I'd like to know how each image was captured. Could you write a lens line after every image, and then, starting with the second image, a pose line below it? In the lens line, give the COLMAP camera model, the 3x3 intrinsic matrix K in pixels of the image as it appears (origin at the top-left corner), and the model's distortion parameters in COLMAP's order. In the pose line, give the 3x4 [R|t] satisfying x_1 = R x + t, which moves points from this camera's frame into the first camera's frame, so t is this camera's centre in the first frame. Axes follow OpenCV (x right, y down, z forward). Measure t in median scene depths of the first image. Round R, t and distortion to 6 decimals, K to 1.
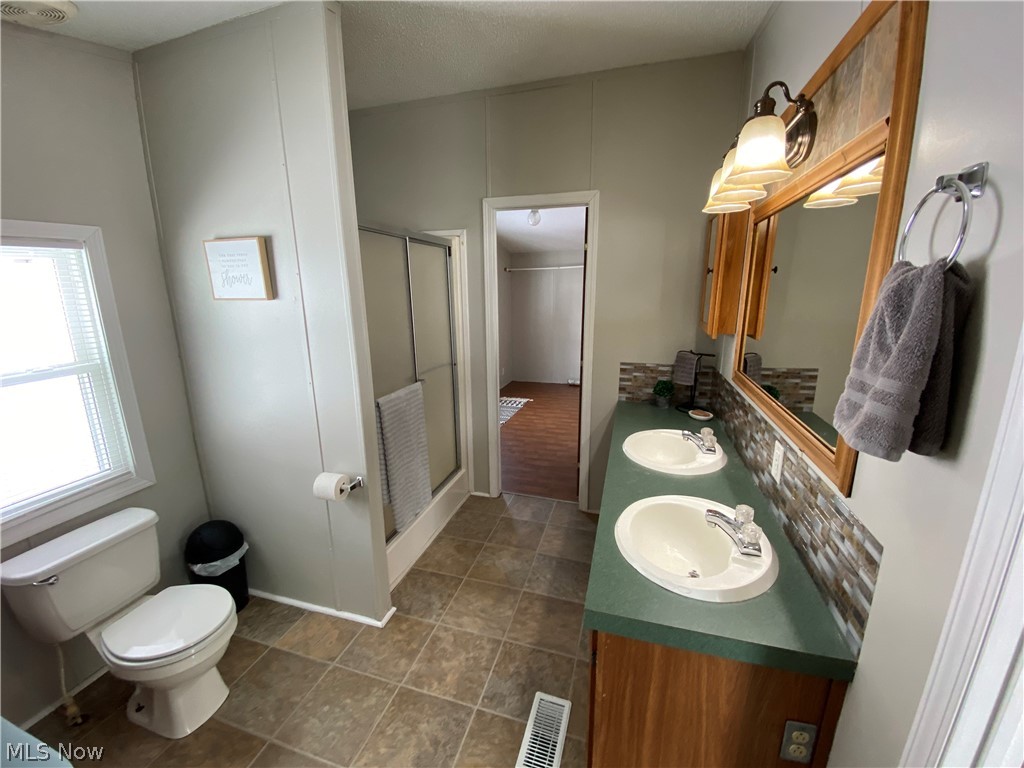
lens RADIAL K [[419.3, 0, 513.3], [0, 419.3, 381.8], [0, 0, 1]] dist [-0.008156, -0.001523]
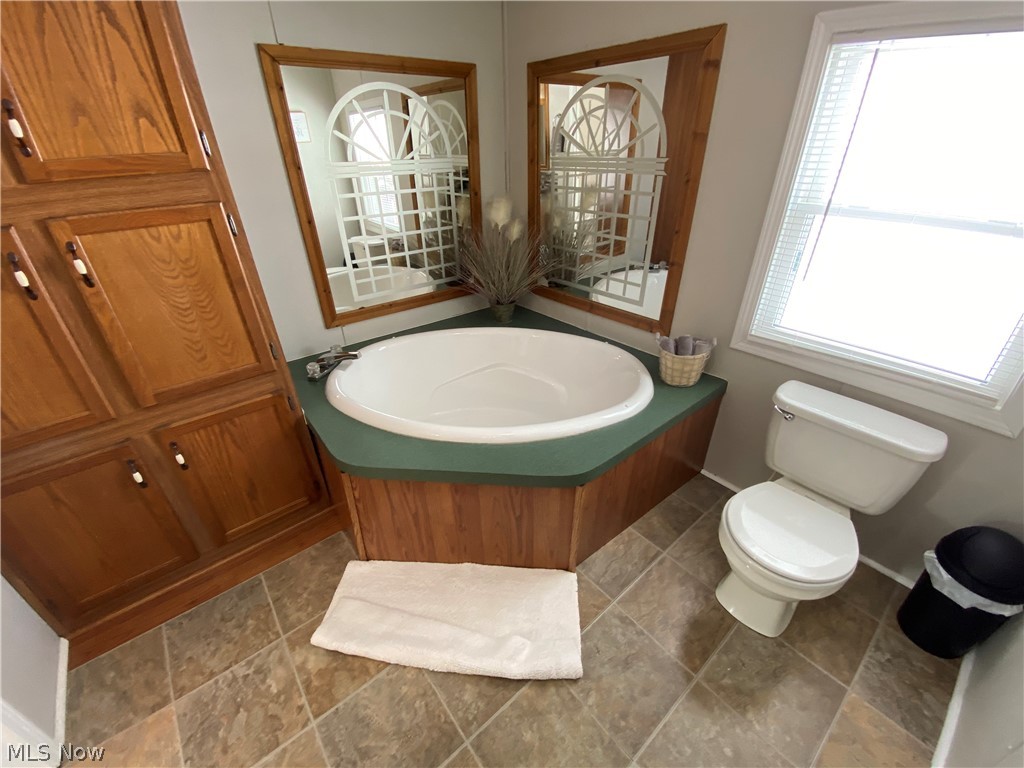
lens RADIAL K [[419.3, 0, 509.3], [0, 419.3, 391.0], [0, 0, 1]] dist [-0.008156, -0.001523]
pose [[-0.541617, 0.441162, -0.715560, 0.000518], [-0.183463, 0.768669, 0.612771, -0.067786], [0.820361, 0.463167, -0.335388, 0.569165]]
